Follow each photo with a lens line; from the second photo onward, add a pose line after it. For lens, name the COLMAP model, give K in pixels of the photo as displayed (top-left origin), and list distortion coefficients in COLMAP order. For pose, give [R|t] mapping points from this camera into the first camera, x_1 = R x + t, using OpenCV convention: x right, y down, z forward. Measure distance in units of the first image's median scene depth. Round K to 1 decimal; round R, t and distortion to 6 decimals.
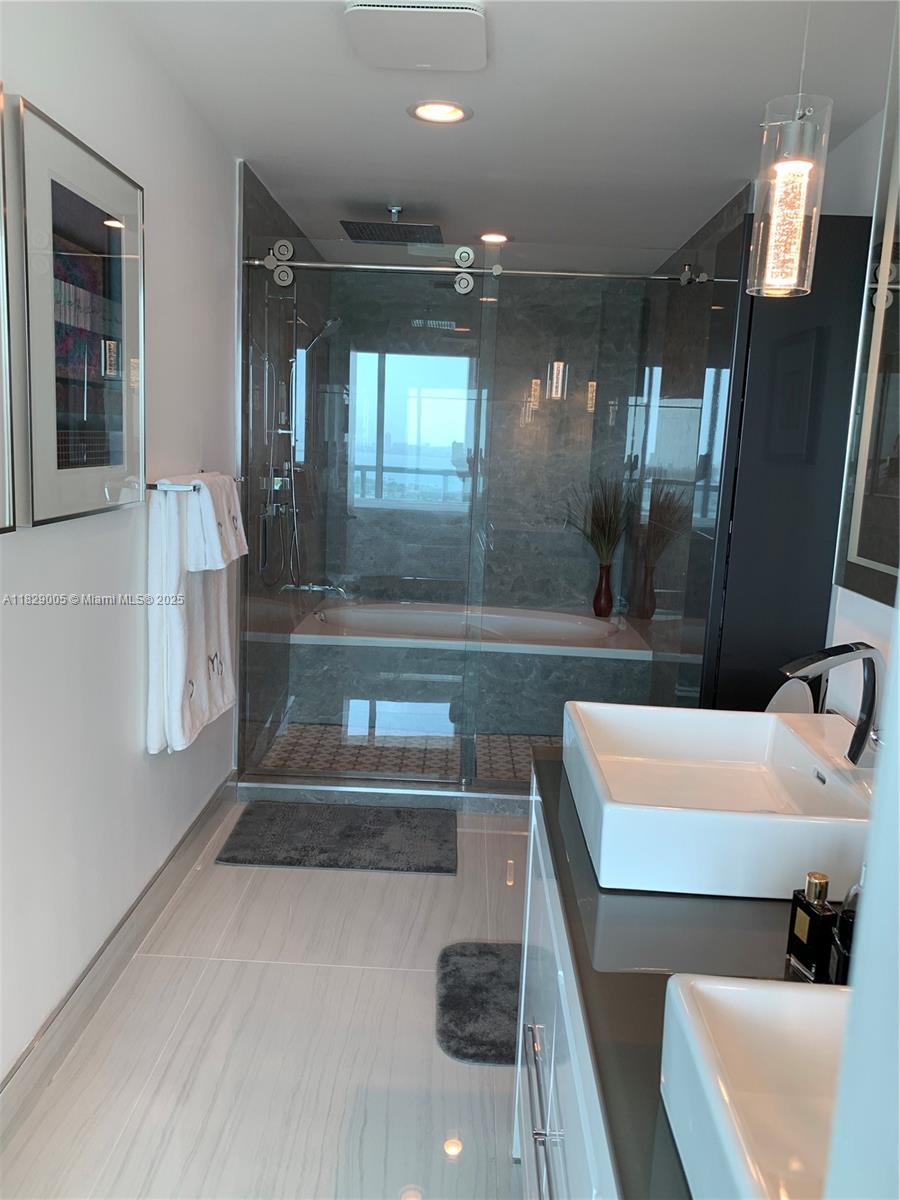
lens RADIAL K [[927.5, 0, 448.3], [0, 927.5, 596.4], [0, 0, 1]] dist [0.002897, 0.000416]
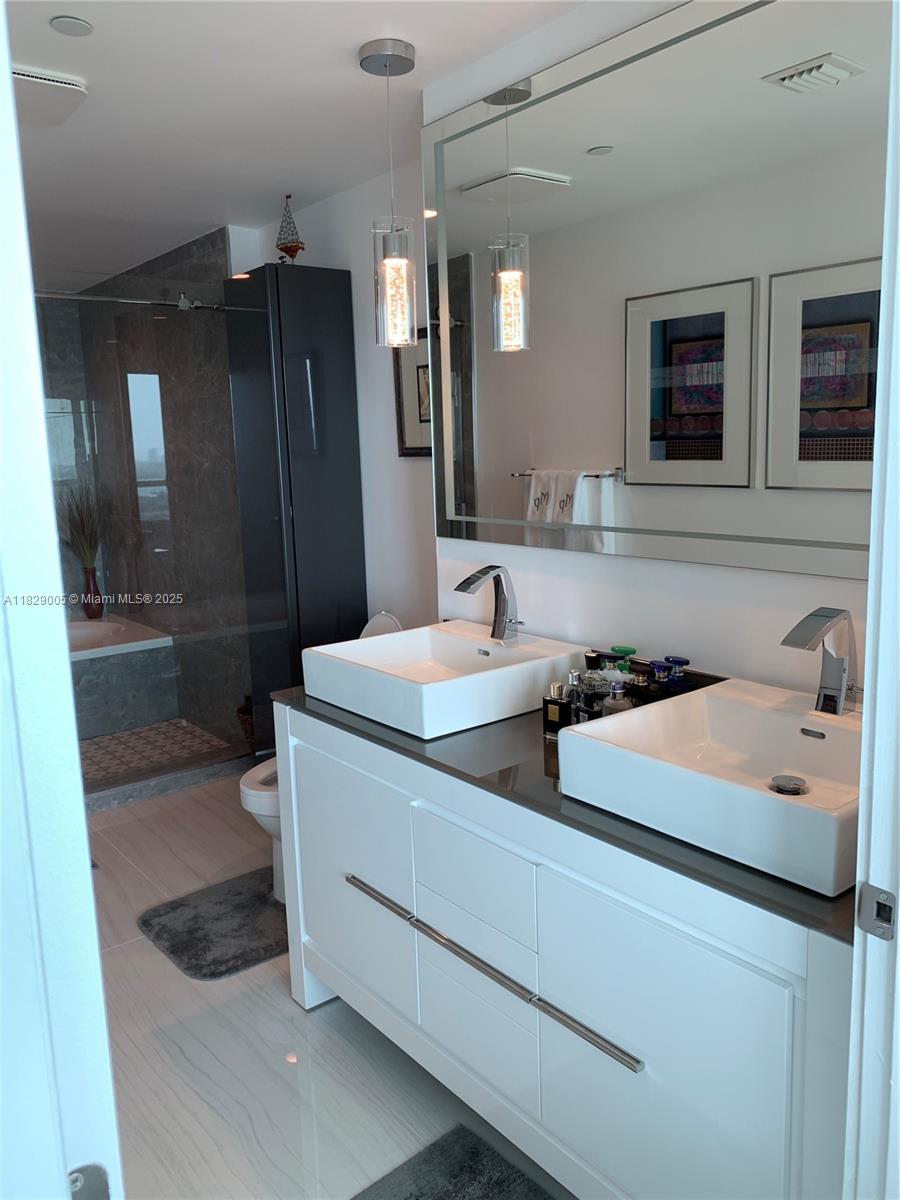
lens RADIAL K [[937.9, 0, 444.5], [0, 937.9, 600.9], [0, 0, 1]] dist [0.071481, -0.076025]
pose [[0.766214, -0.170302, 0.619608, -0.289468], [0.165592, 0.984004, 0.065686, -0.004607], [-0.620883, 0.052272, 0.782158, -0.102195]]
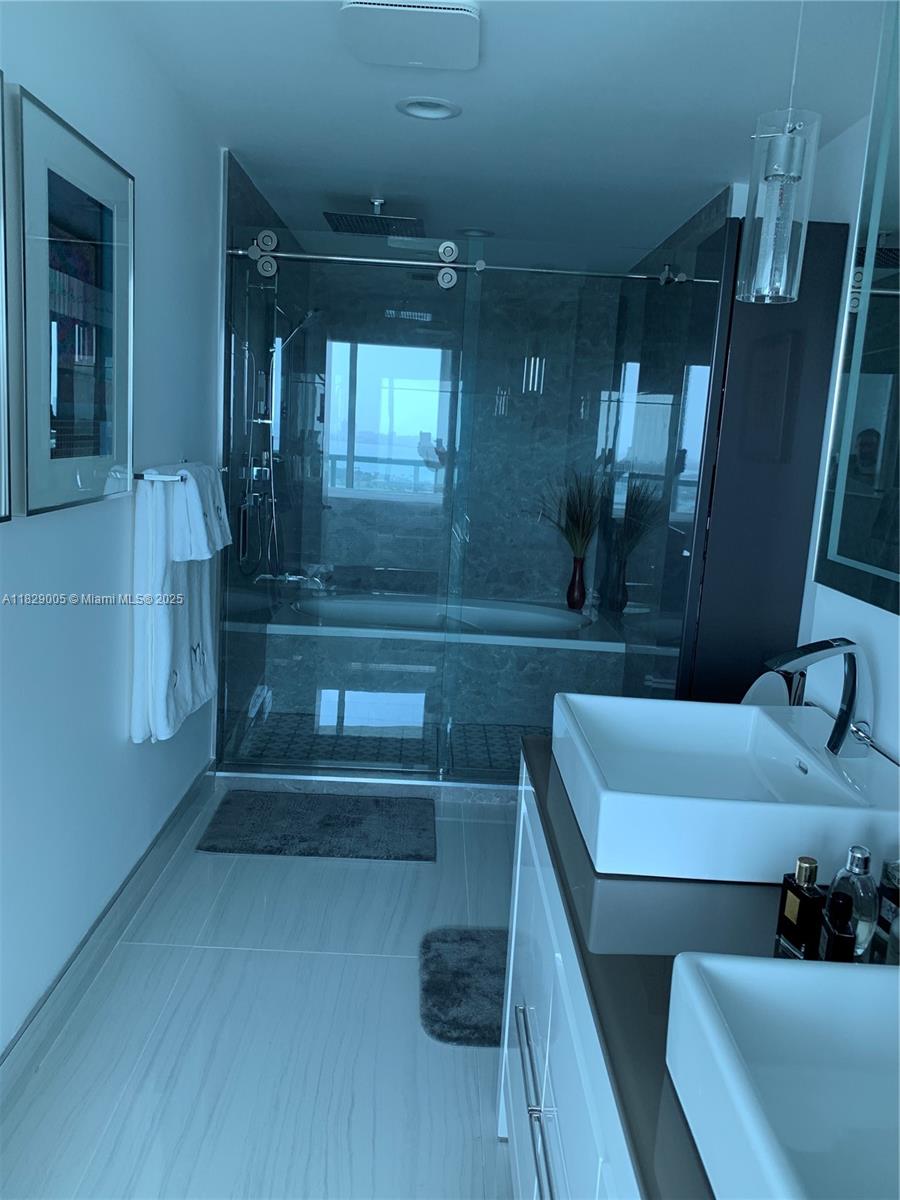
lens RADIAL K [[927.2, 0, 452.2], [0, 927.2, 594.3], [0, 0, 1]] dist [0.001749, -0.003148]
pose [[0.999101, 0.008886, 0.041446, -0.016684], [-0.009231, 0.999924, 0.008152, -0.001819], [-0.041371, -0.008527, 0.999107, -0.010287]]
